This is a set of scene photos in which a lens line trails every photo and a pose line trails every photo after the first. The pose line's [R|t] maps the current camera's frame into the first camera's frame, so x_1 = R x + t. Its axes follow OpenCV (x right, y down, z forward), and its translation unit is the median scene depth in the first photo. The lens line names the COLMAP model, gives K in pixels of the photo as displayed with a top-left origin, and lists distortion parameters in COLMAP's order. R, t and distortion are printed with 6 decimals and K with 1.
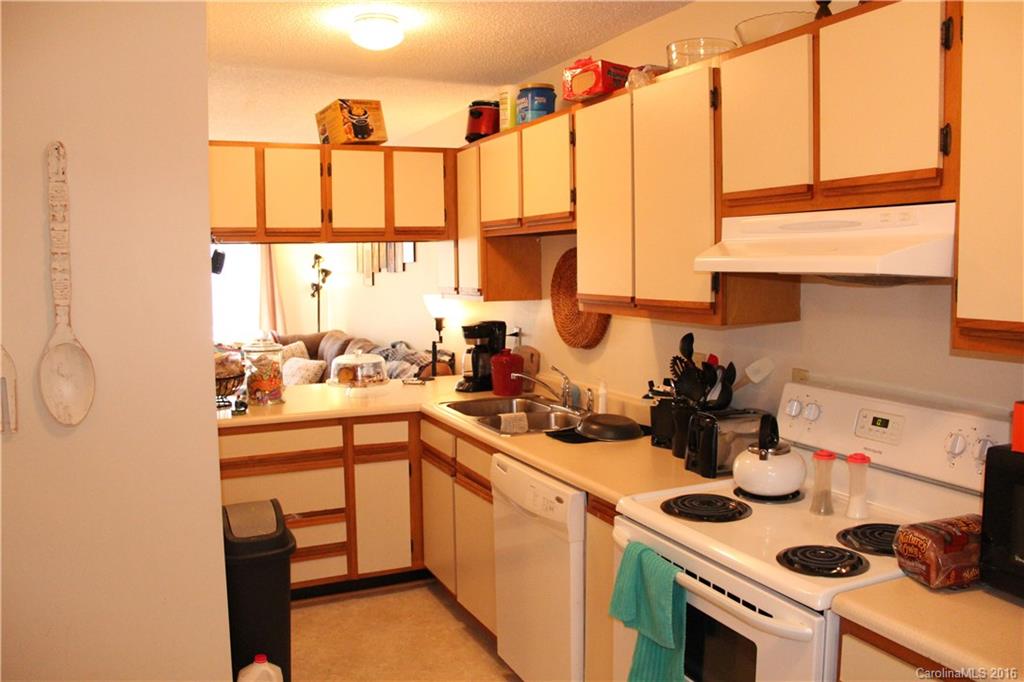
lens RADIAL K [[845.4, 0, 512.0], [0, 845.4, 341.0], [0, 0, 1]] dist [-0.155738, 0.139998]
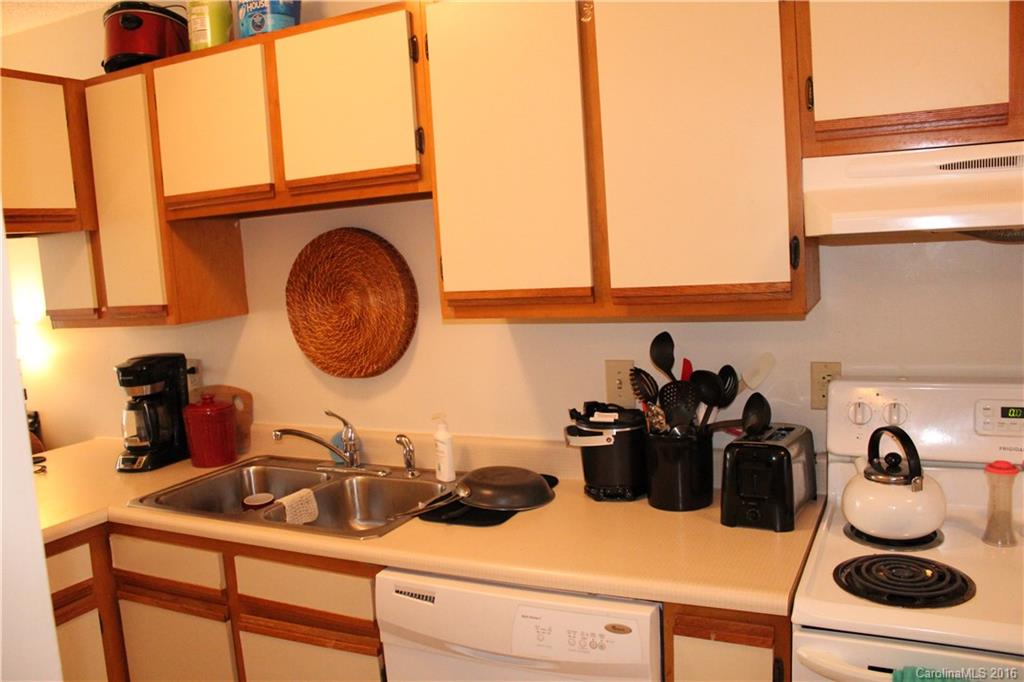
lens RADIAL K [[845.4, 0, 512.0], [0, 845.4, 341.0], [0, 0, 1]] dist [-0.155738, 0.139998]
pose [[0.775854, -0.102581, 0.622517, -0.285118], [0.107688, 0.993746, 0.029541, -0.032684], [-0.621654, 0.044119, 0.782049, 0.469855]]
